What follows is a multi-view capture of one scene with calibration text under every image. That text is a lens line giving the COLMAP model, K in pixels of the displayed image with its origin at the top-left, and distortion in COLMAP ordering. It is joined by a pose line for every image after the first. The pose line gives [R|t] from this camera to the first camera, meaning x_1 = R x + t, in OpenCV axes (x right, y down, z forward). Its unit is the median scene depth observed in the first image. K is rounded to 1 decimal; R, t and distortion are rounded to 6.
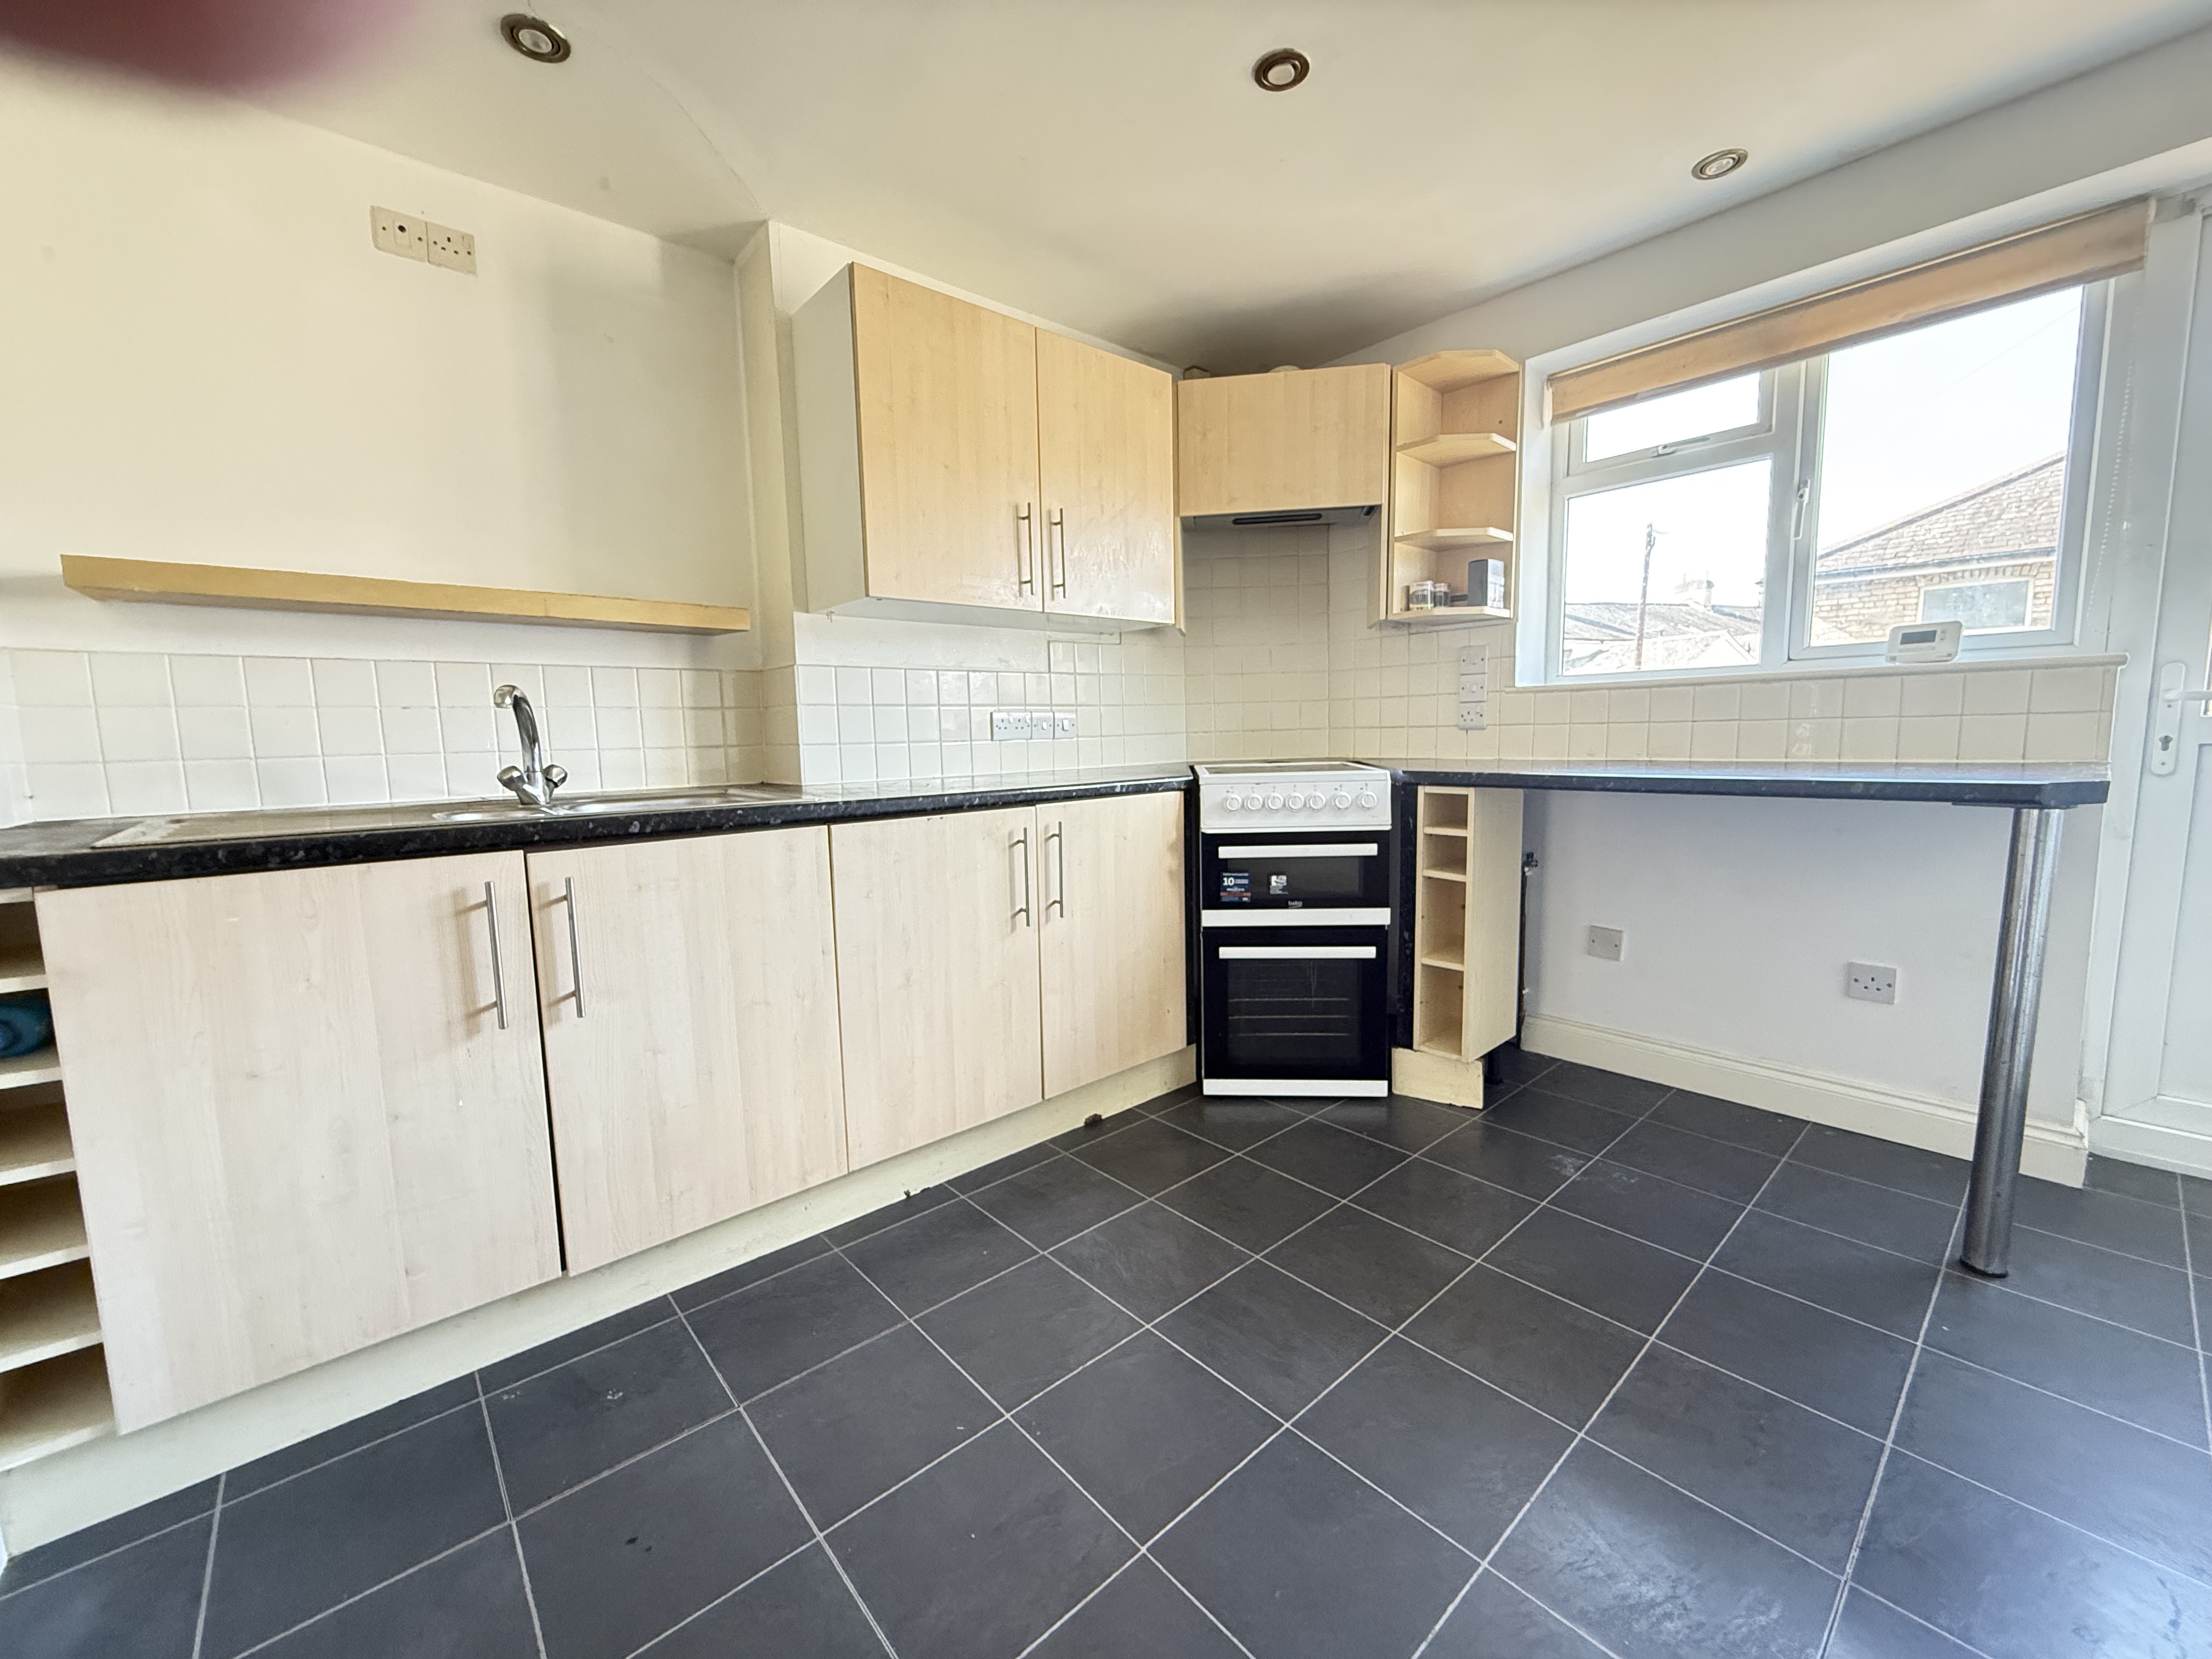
lens RADIAL K [[880.7, 0, 1100.4], [0, 880.7, 831.2], [0, 0, 1]] dist [-0.000784, 0.000255]
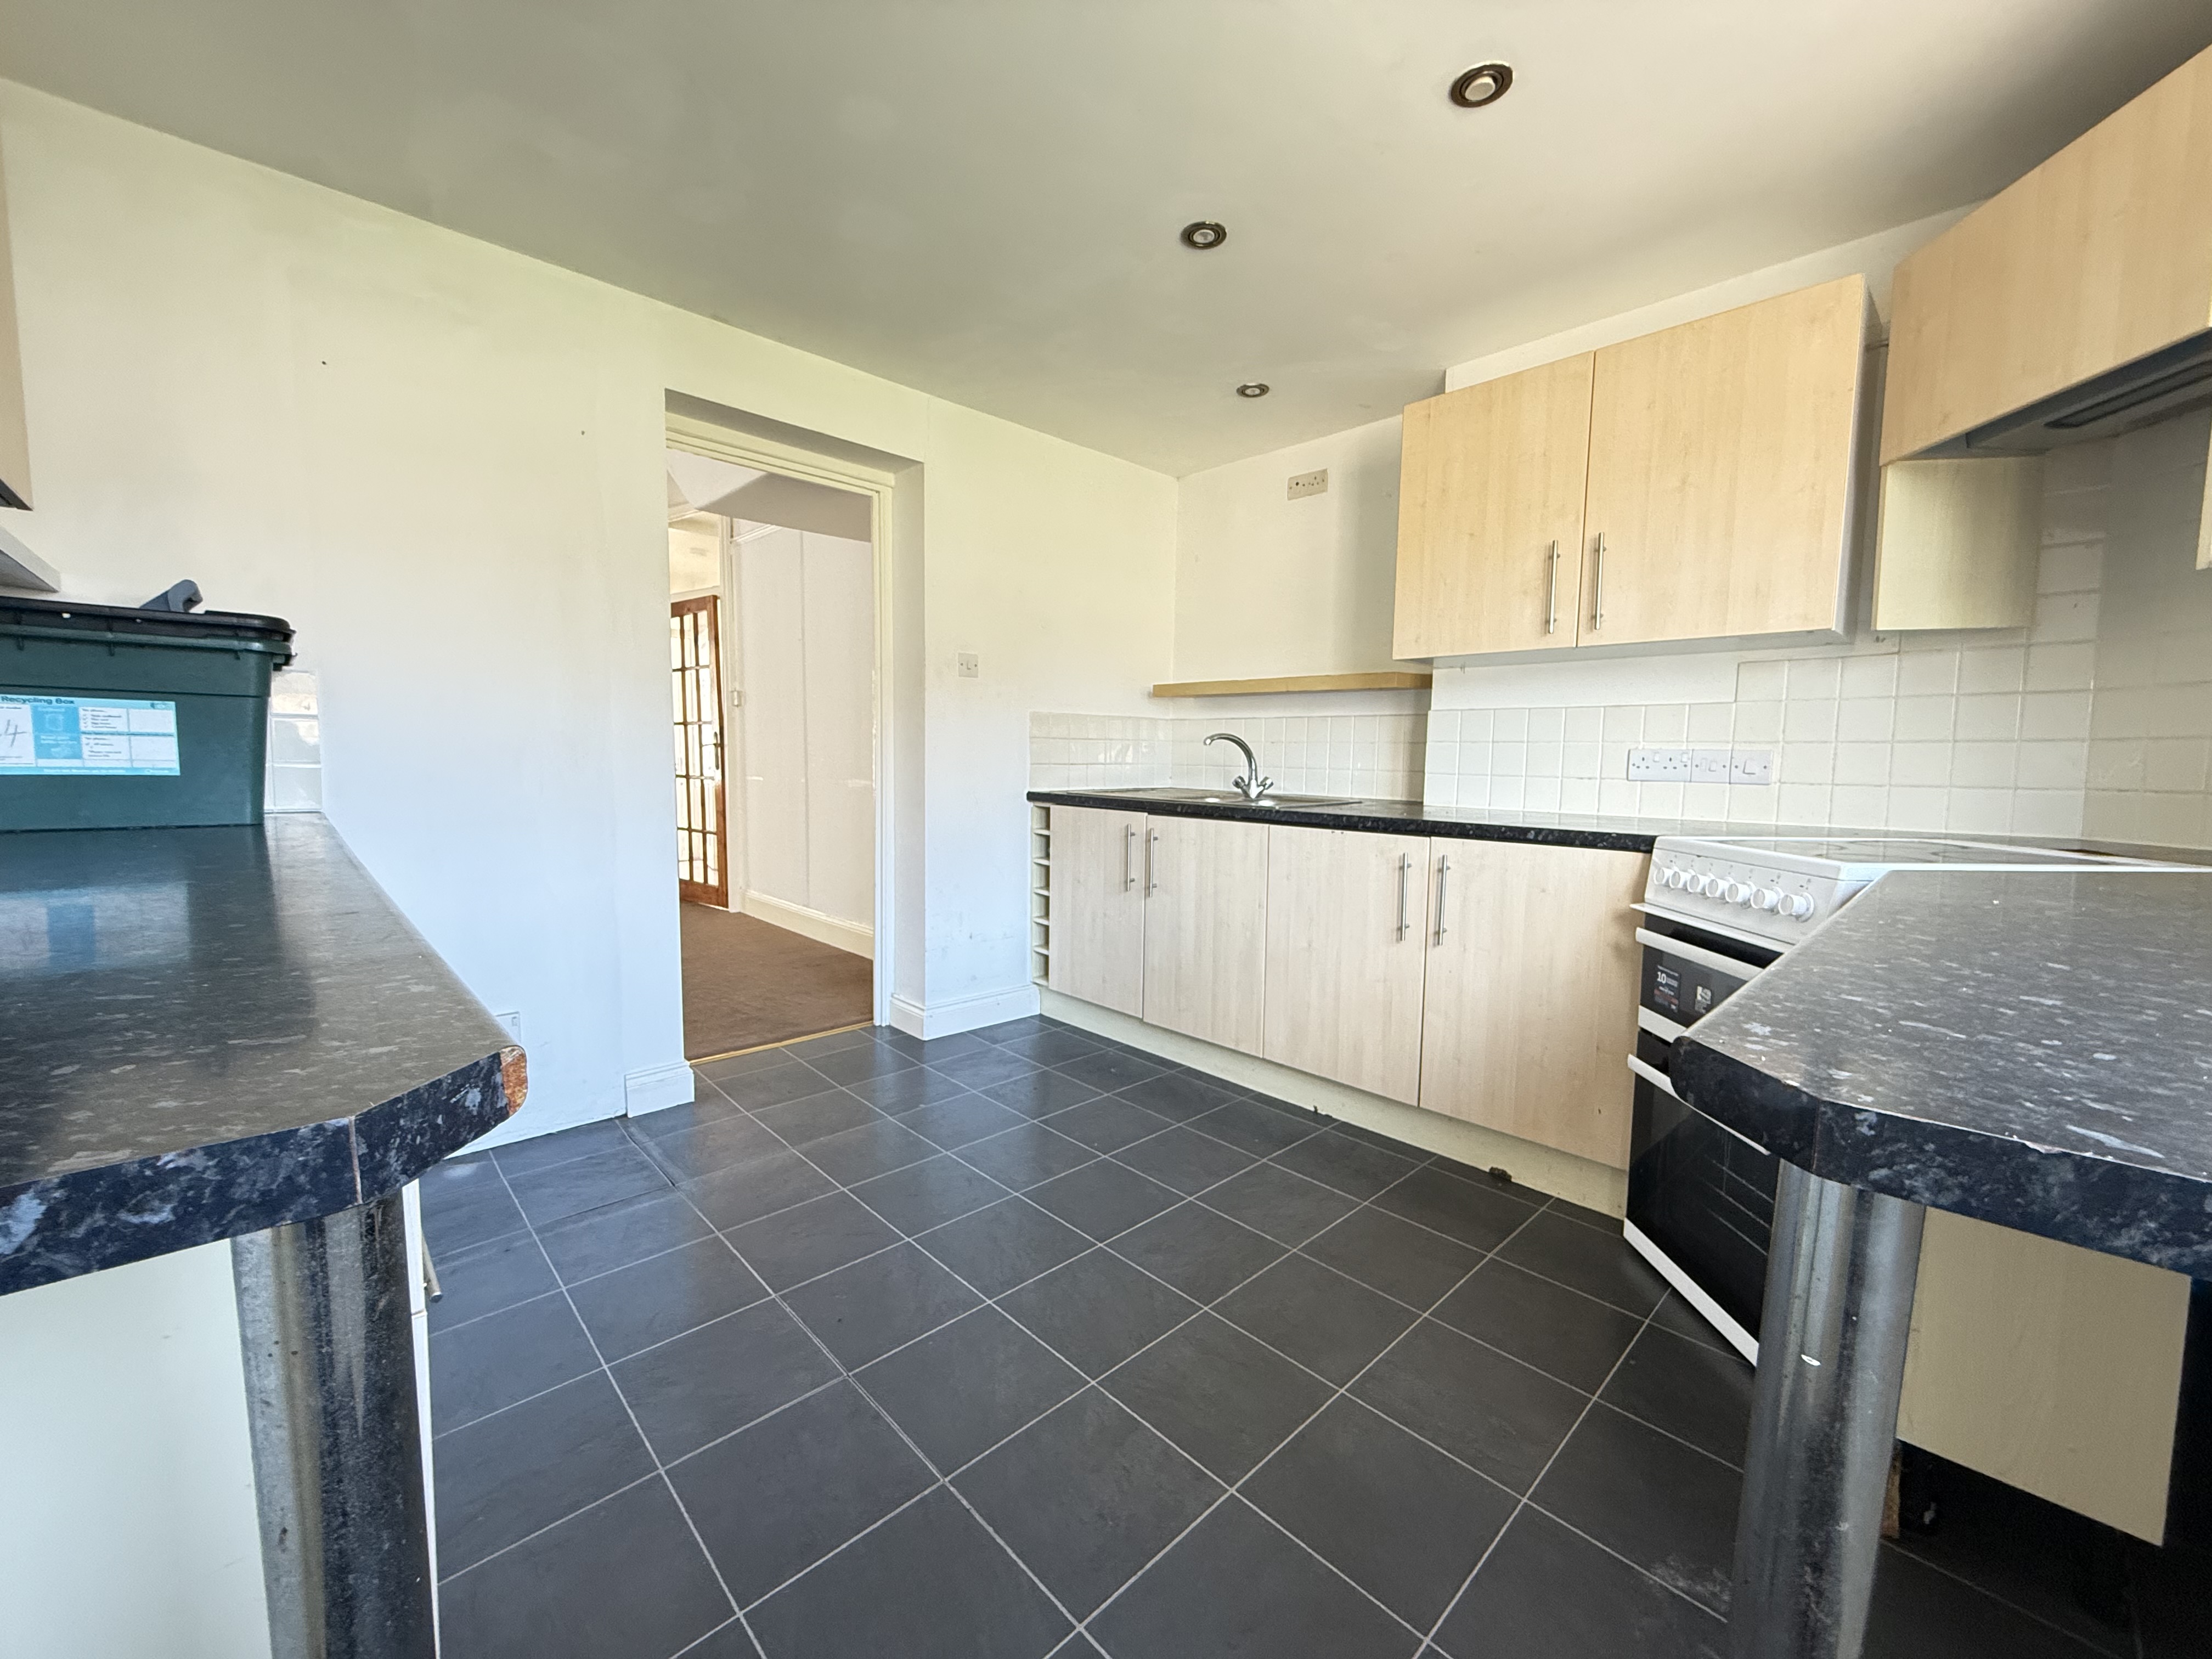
lens RADIAL K [[880.7, 0, 1102.4], [0, 880.7, 830.0], [0, 0, 1]] dist [-0.000784, 0.000255]
pose [[0.041592, 0.111733, -0.992867, 0.882322], [-0.126978, 0.986261, 0.105671, -0.089782], [0.991033, 0.121678, 0.055208, 0.465987]]
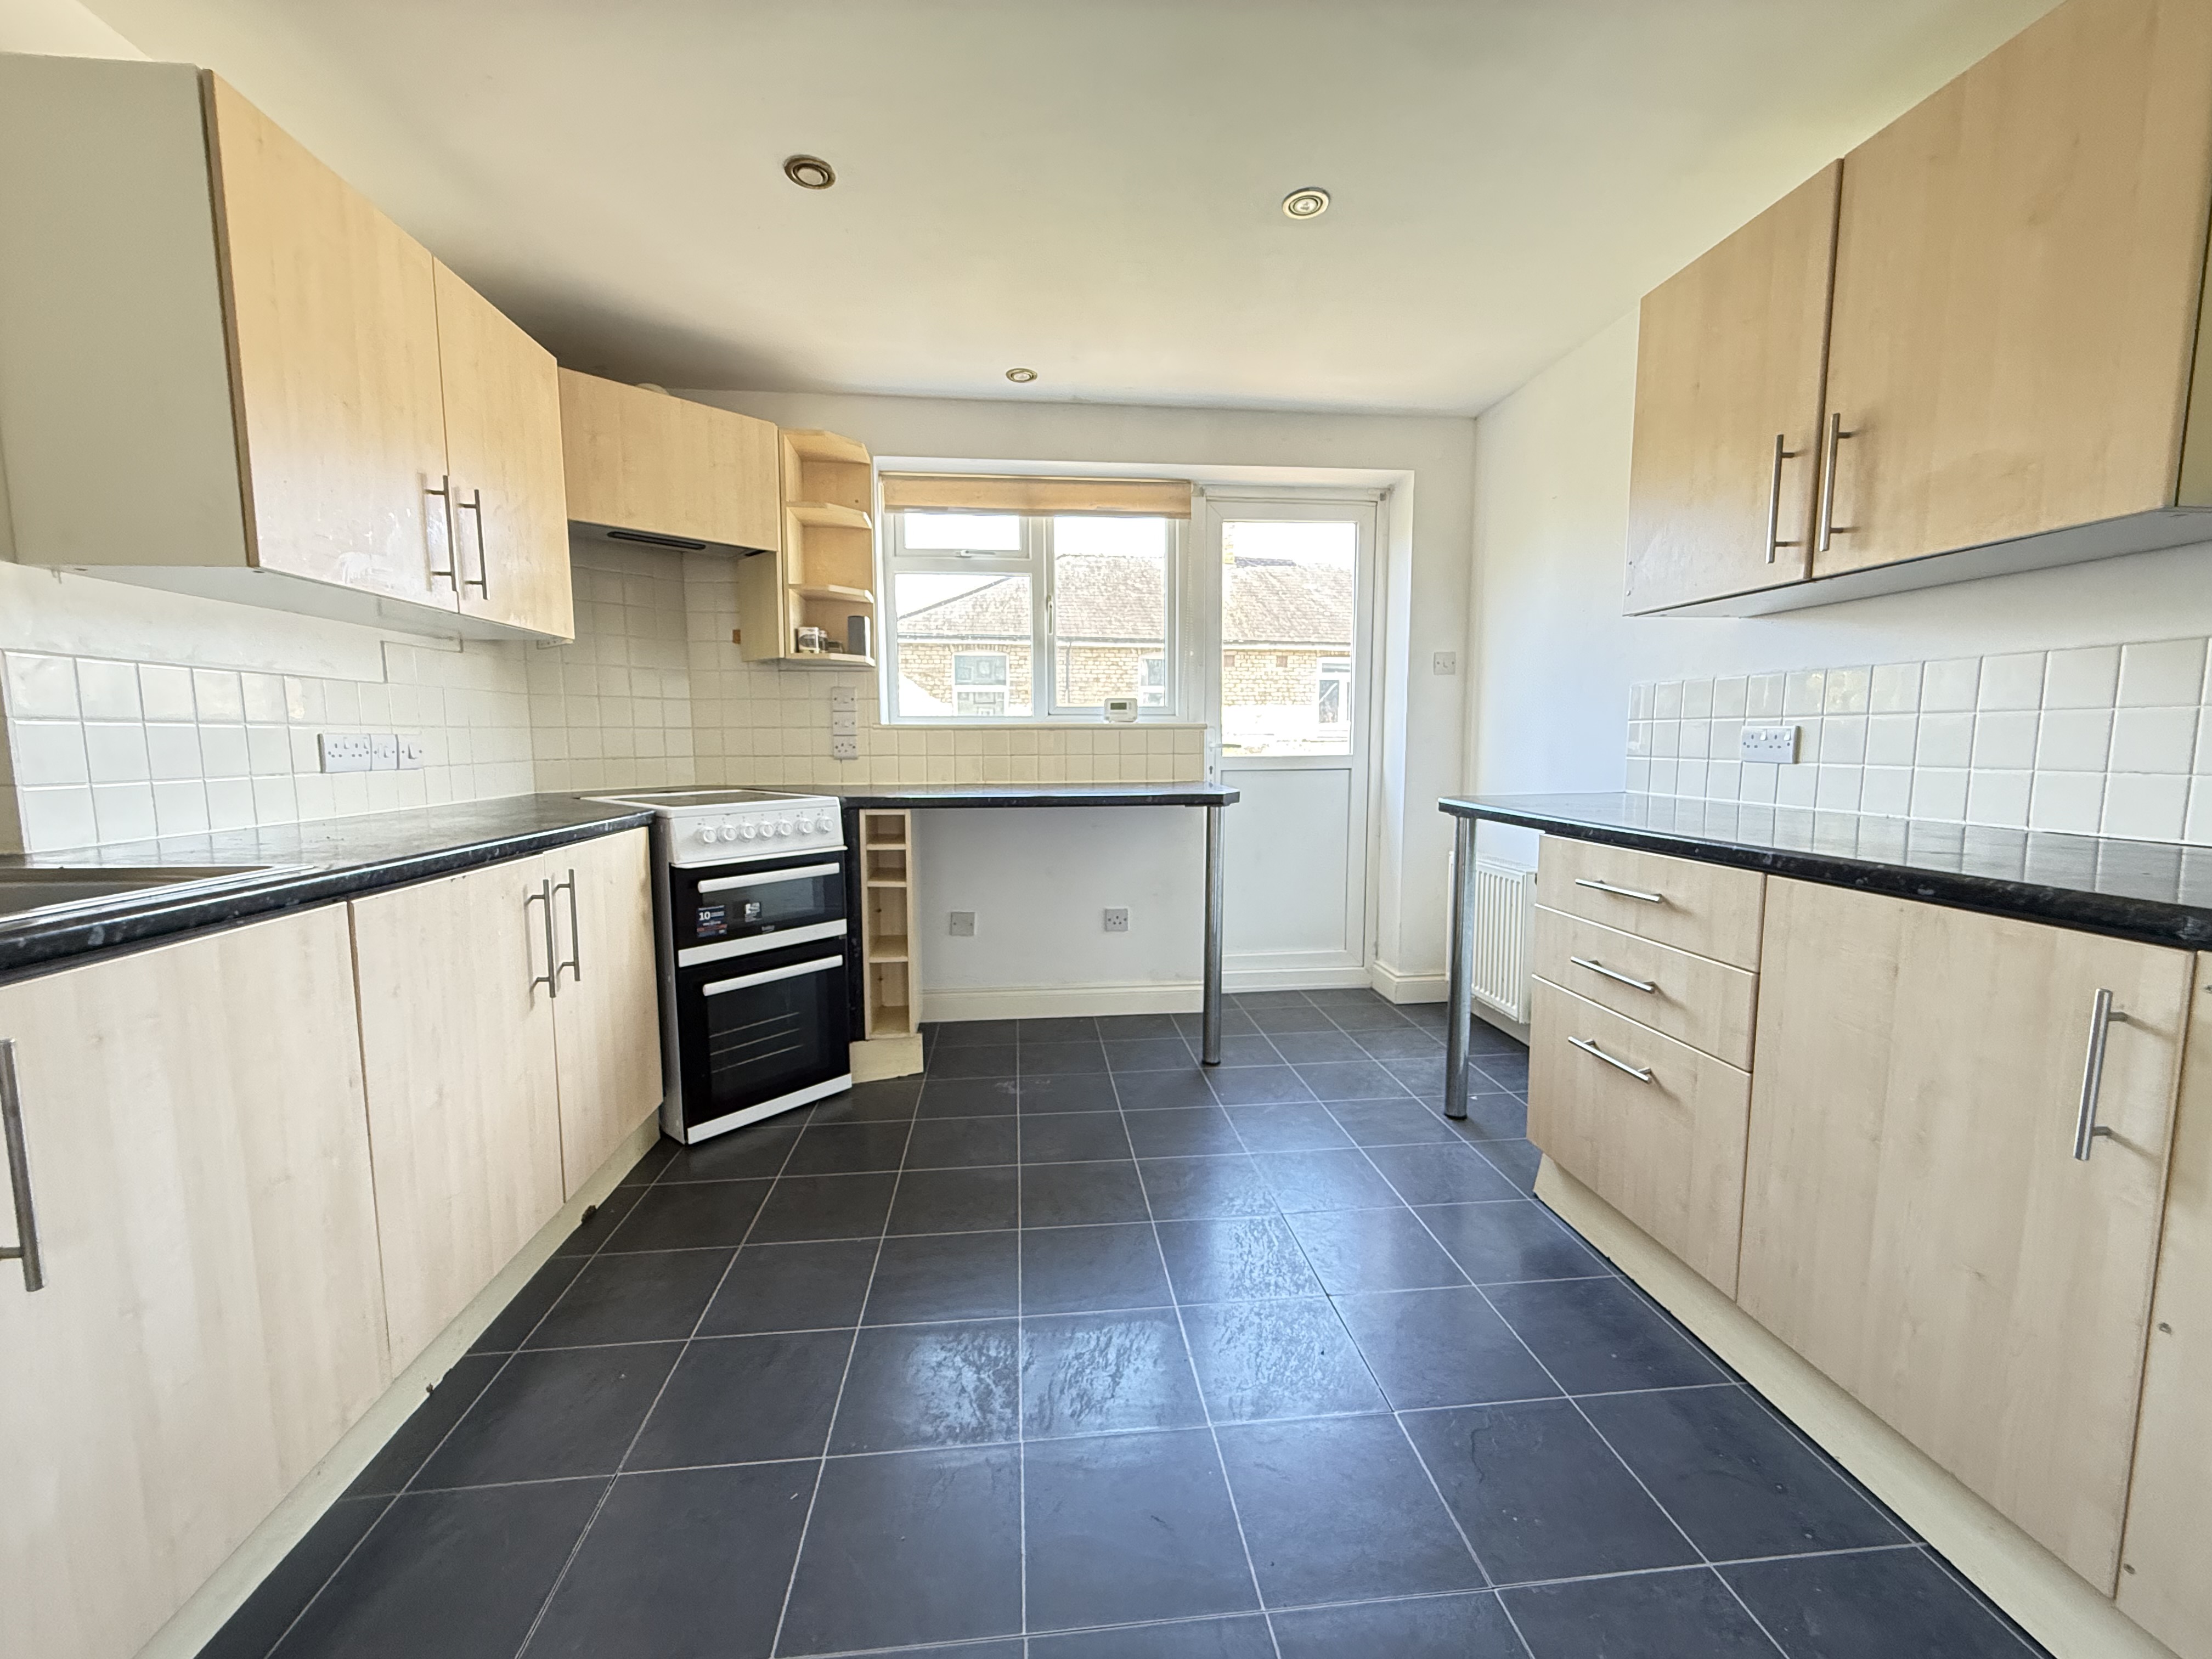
lens RADIAL K [[880.7, 0, 1103.8], [0, 880.7, 830.5], [0, 0, 1]] dist [-0.000784, 0.000255]
pose [[0.578252, -0.062630, 0.813451, -0.390094], [0.081854, 0.996472, 0.018534, -0.019256], [-0.811742, 0.055867, 0.581338, 0.071707]]
